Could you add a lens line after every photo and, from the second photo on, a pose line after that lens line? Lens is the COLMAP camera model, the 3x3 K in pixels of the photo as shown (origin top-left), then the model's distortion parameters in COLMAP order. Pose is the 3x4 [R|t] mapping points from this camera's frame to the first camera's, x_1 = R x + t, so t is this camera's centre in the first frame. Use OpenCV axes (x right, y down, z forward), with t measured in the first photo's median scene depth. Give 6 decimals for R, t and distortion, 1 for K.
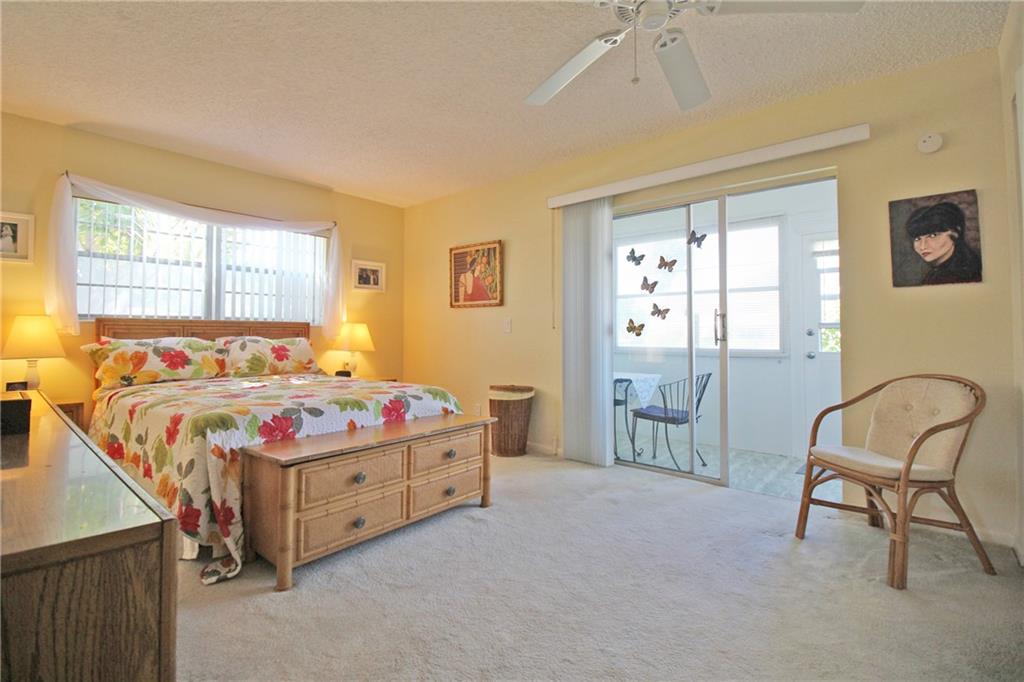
lens RADIAL K [[475.0, 0, 520.9], [0, 475.0, 321.0], [0, 0, 1]] dist [-0.004581, -0.008759]
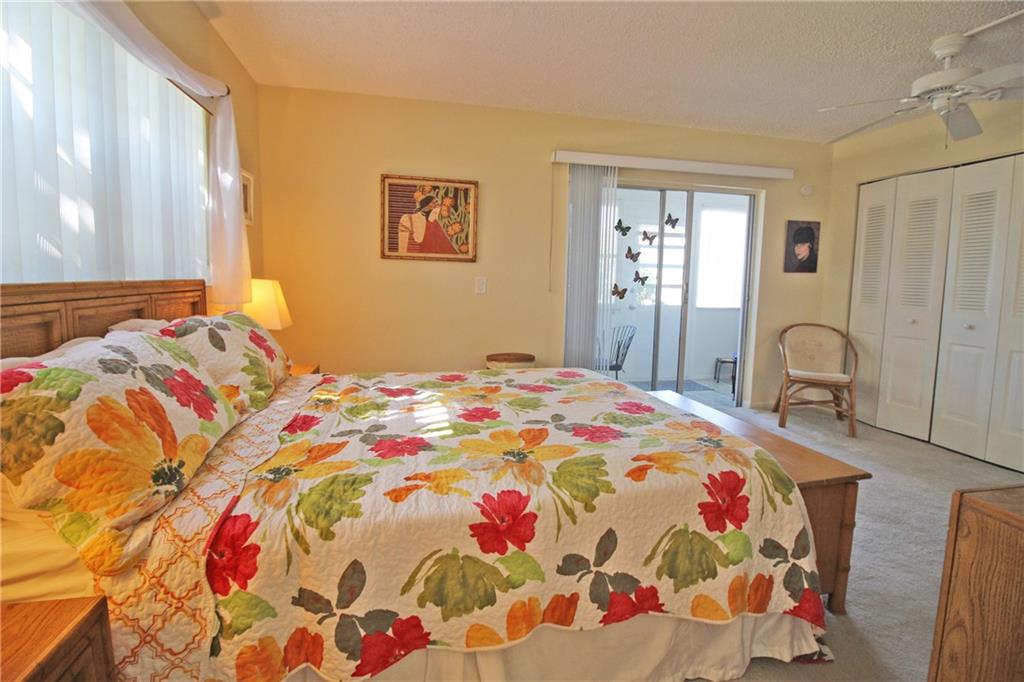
lens RADIAL K [[475.0, 0, 522.1], [0, 475.0, 321.6], [0, 0, 1]] dist [-0.004581, -0.008759]
pose [[0.599708, -0.060657, 0.797917, -0.756883], [-0.045322, 0.992948, 0.109546, -0.026745], [-0.798934, -0.101859, 0.592730, 0.485161]]
